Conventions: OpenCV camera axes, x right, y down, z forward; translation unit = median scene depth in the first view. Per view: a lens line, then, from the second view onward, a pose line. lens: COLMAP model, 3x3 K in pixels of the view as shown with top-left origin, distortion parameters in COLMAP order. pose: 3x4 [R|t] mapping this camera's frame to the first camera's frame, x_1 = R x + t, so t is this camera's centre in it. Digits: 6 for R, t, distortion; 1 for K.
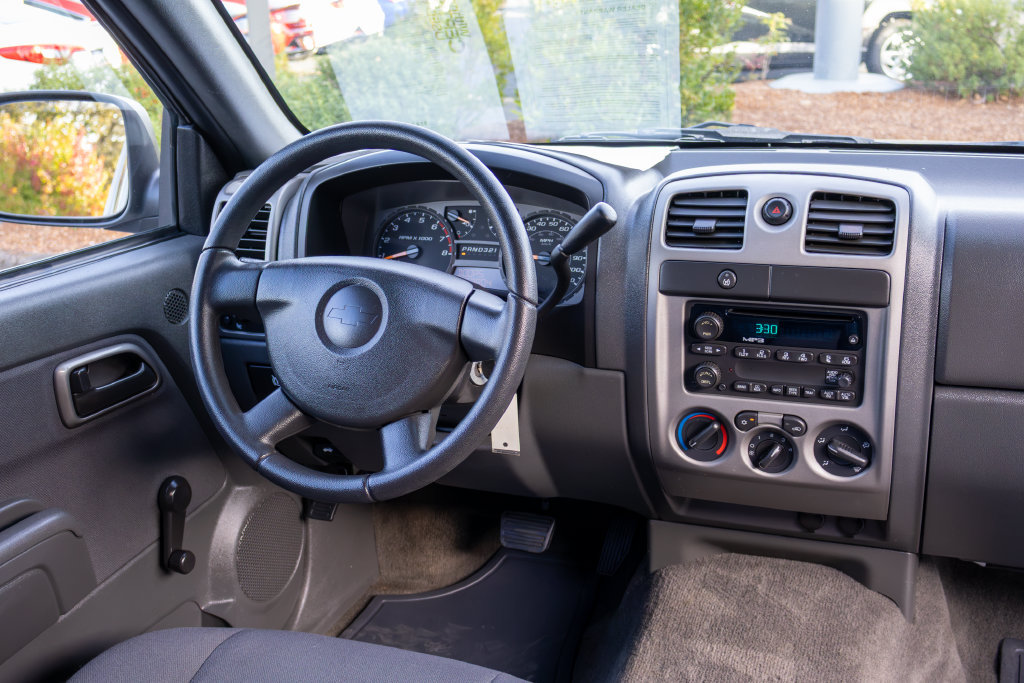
lens RADIAL K [[1265.8, 0, 512.0], [0, 1265.8, 341.5], [0, 0, 1]] dist [-0.026005, 0.011227]
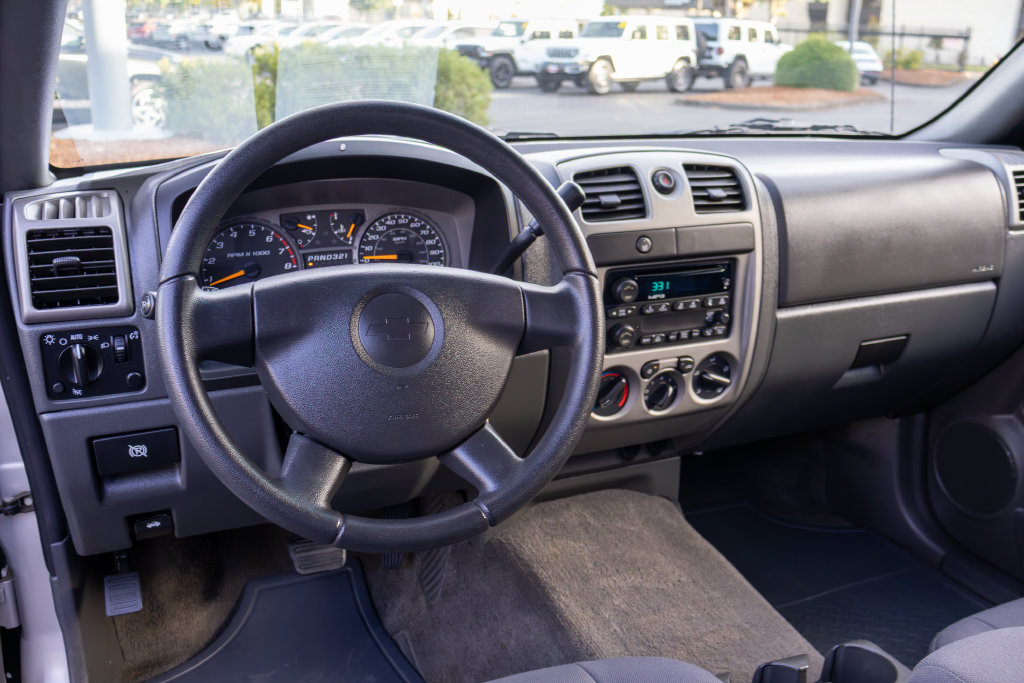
lens RADIAL K [[993.0, 0, 512.0], [0, 993.0, 341.5], [0, 0, 1]] dist [-0.094141, 0.005365]
pose [[0.663929, -0.162243, 0.729983, -0.549131], [0.173305, 0.982987, 0.060851, -0.038107], [-0.727436, 0.086109, 0.680751, 0.484419]]
